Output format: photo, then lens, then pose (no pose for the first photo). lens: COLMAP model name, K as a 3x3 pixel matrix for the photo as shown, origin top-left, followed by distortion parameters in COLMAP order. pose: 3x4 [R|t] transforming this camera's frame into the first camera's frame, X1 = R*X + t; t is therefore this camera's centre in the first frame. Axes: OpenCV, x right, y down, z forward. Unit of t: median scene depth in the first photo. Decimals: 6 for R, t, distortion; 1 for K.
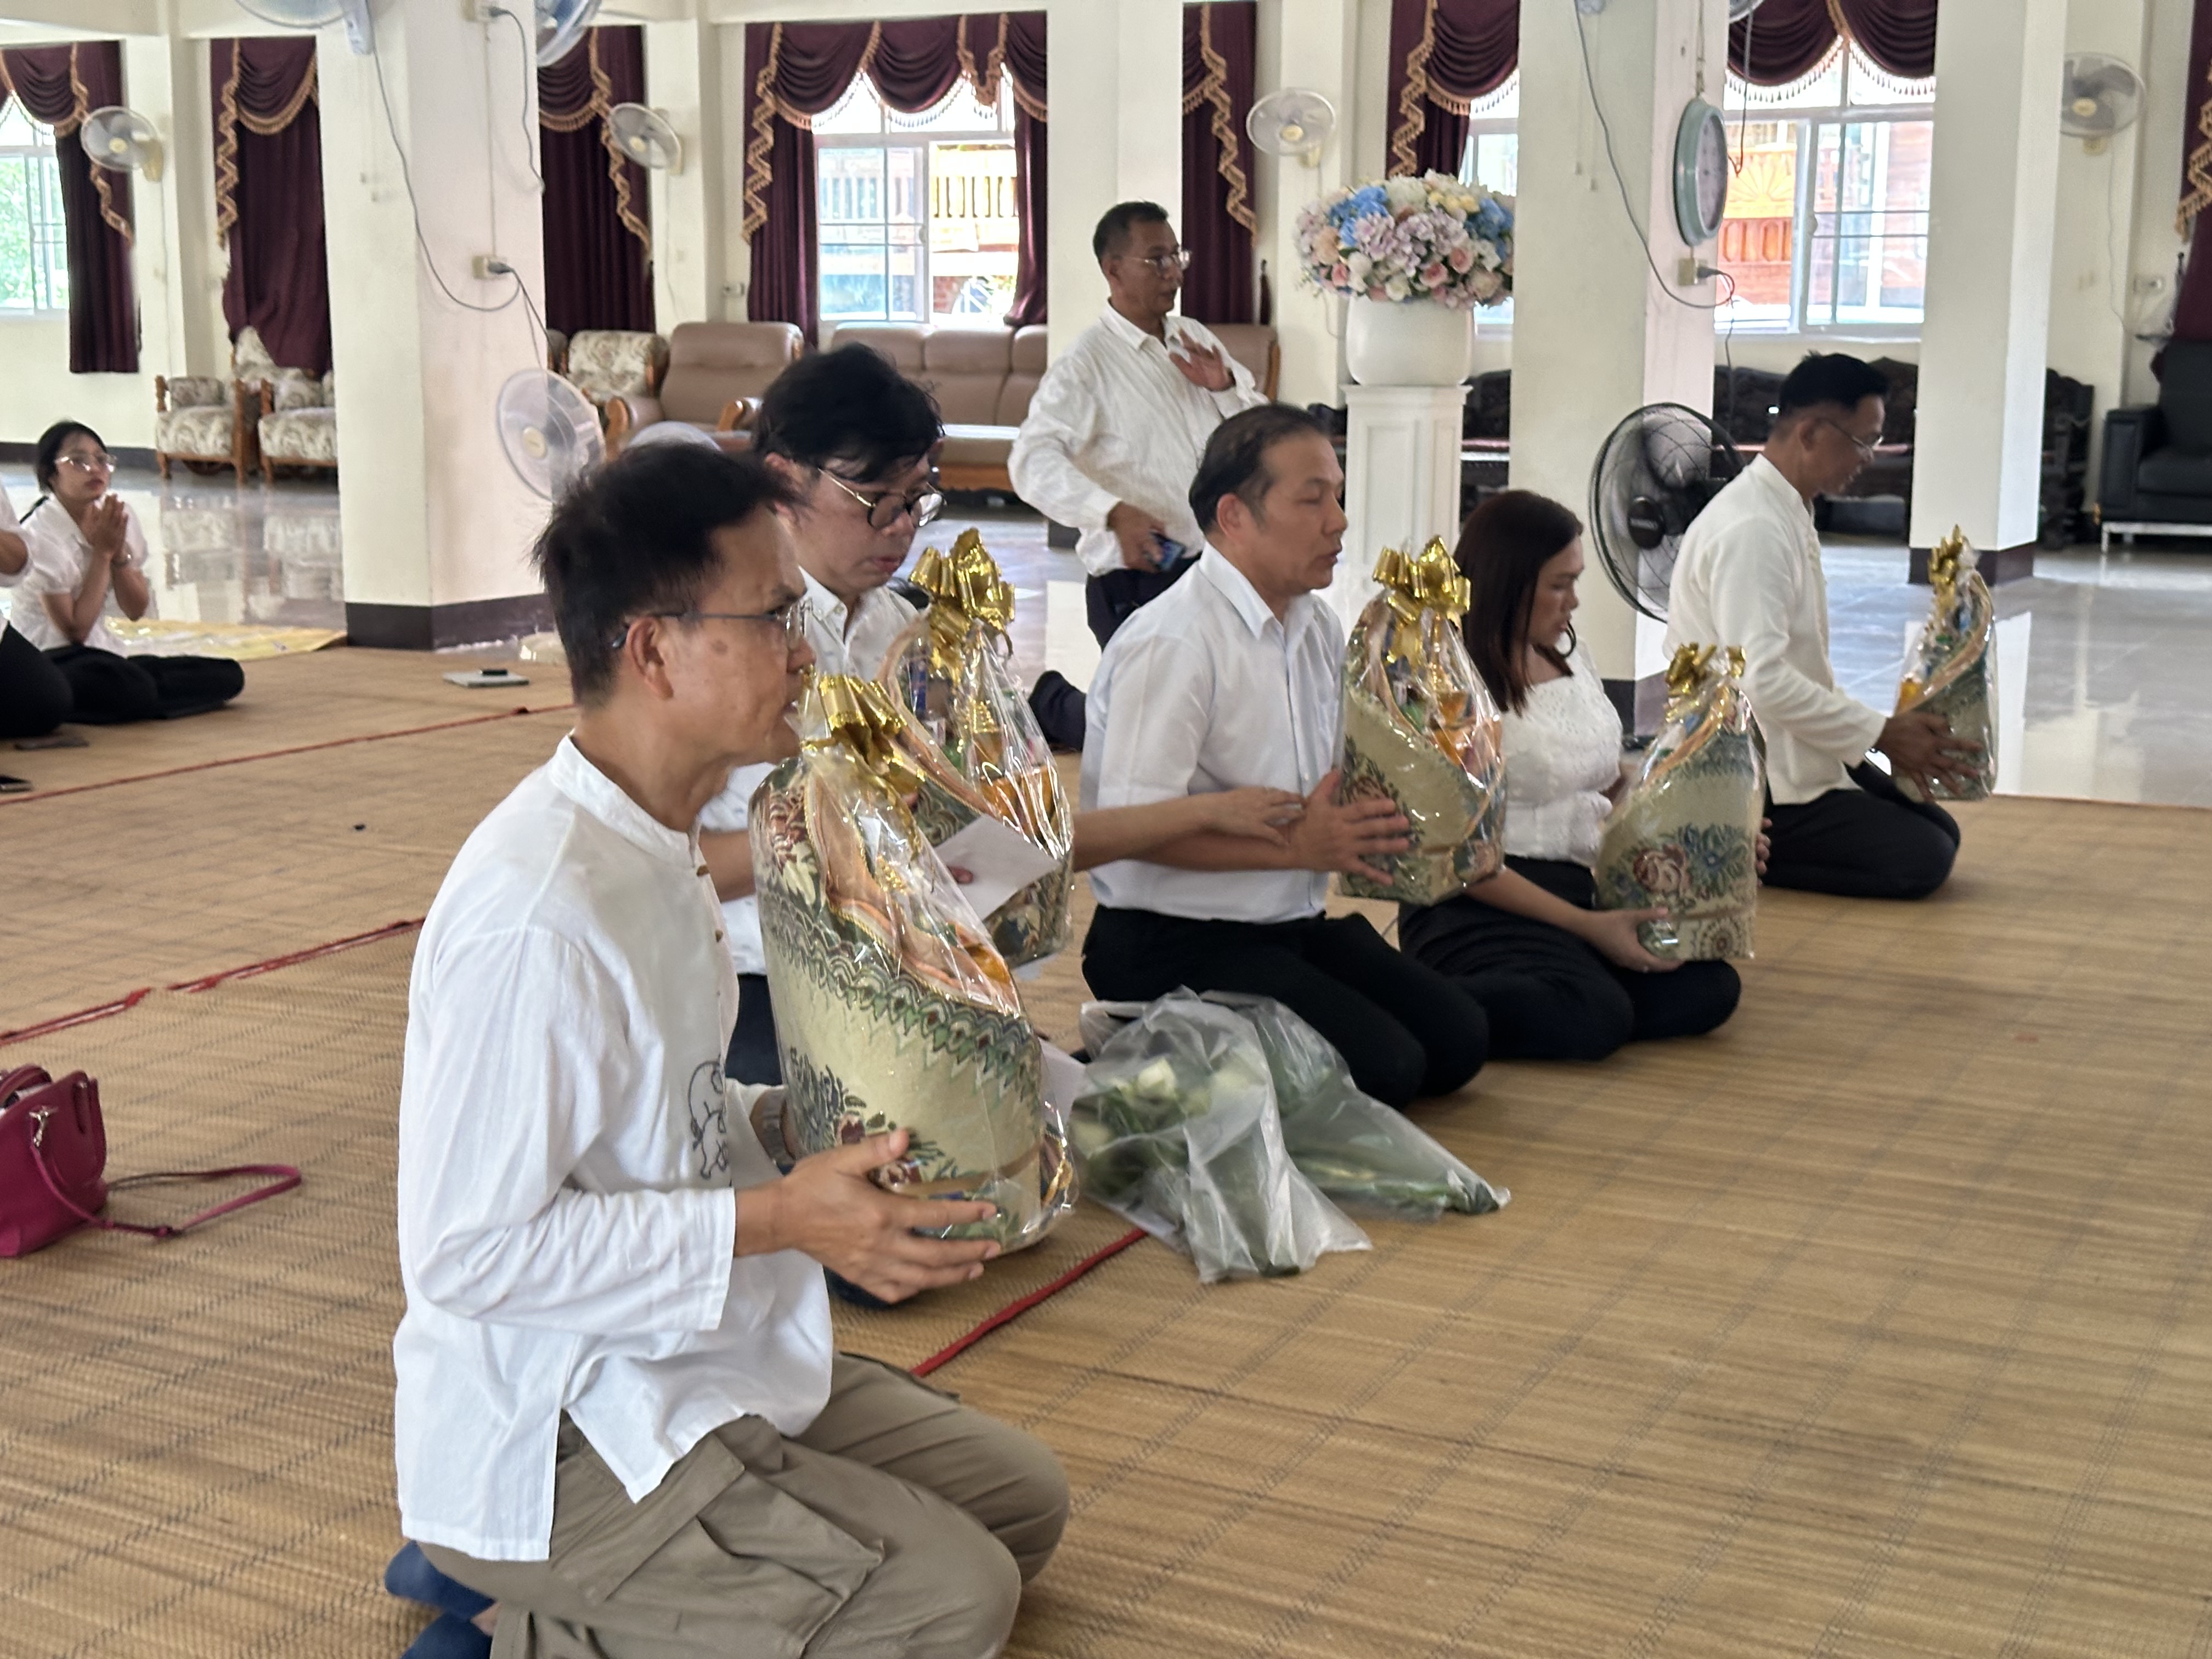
lens RADIAL K [[3092.3, 0, 1087.1], [0, 3092.3, 807.1], [0, 0, 1]] dist [0.107460, 0.000000]
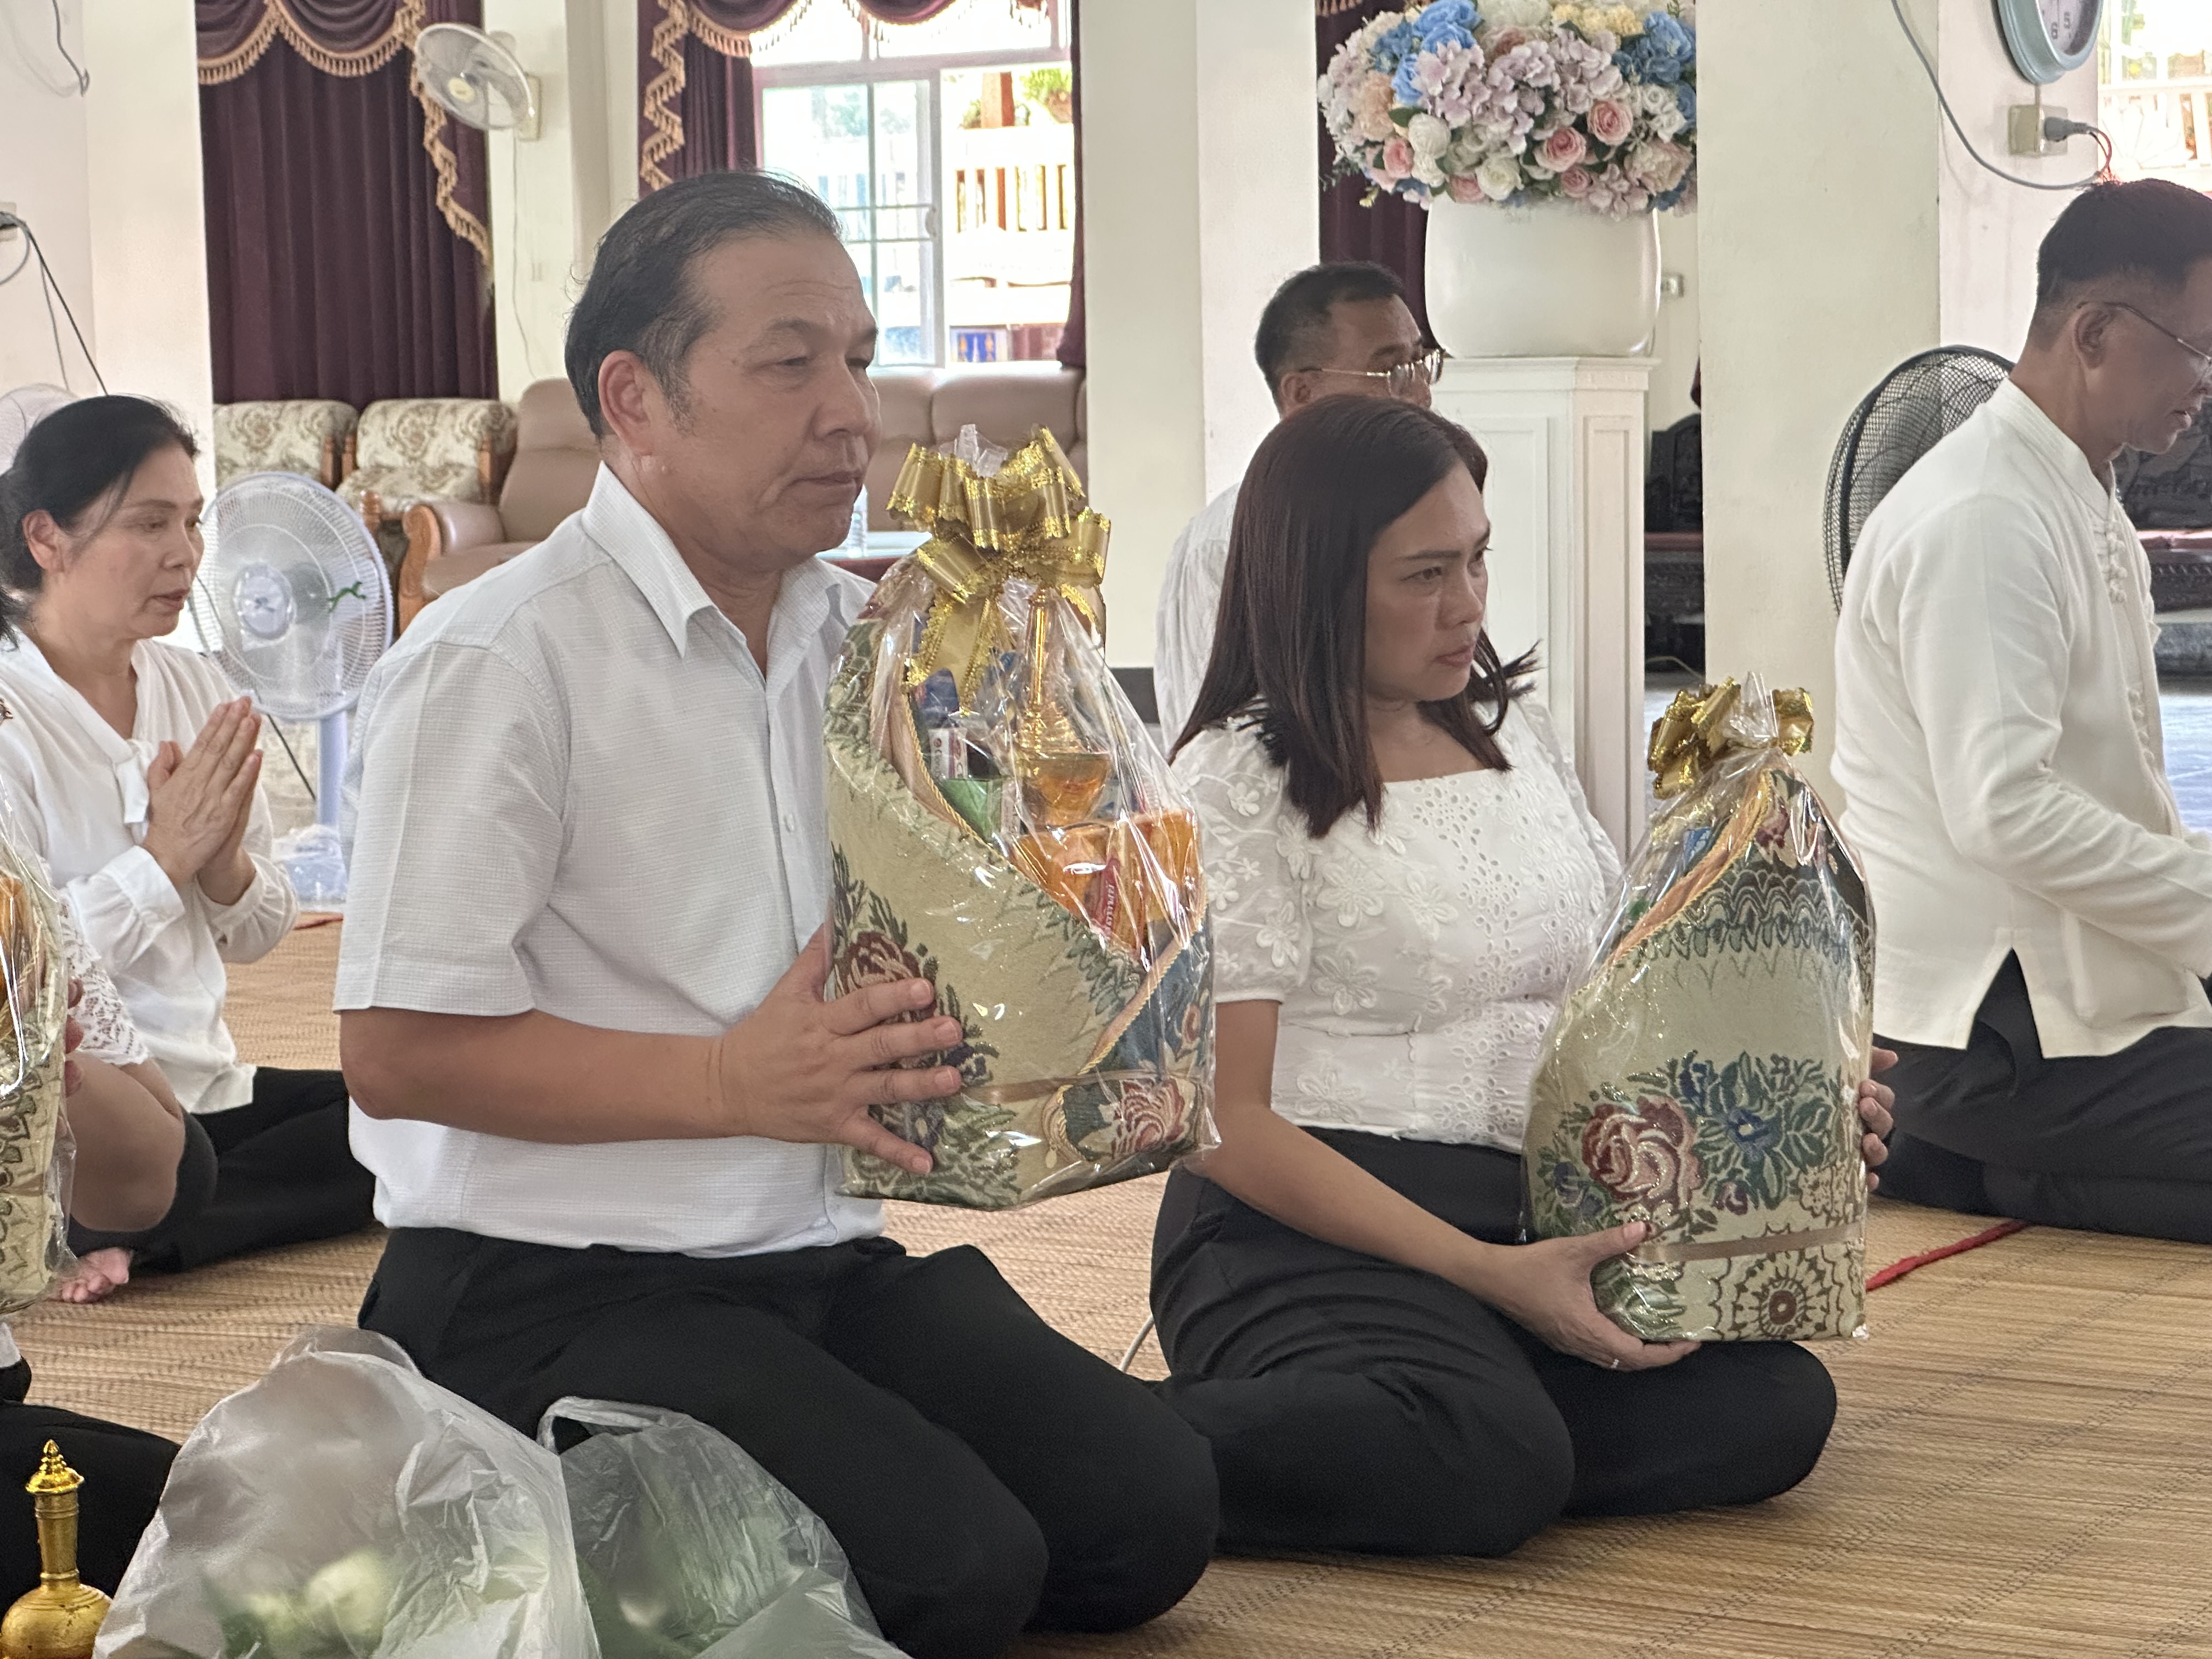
lens RADIAL K [[4954.6, 0, 1103.3], [0, 4954.6, 811.2], [0, 0, 1]] dist [0.174641, 0.000000]
pose [[0.997723, -0.020399, -0.064280, 0.121905], [0.015090, 0.996517, -0.082017, 0.023551], [0.065729, 0.080860, 0.994556, 0.182558]]
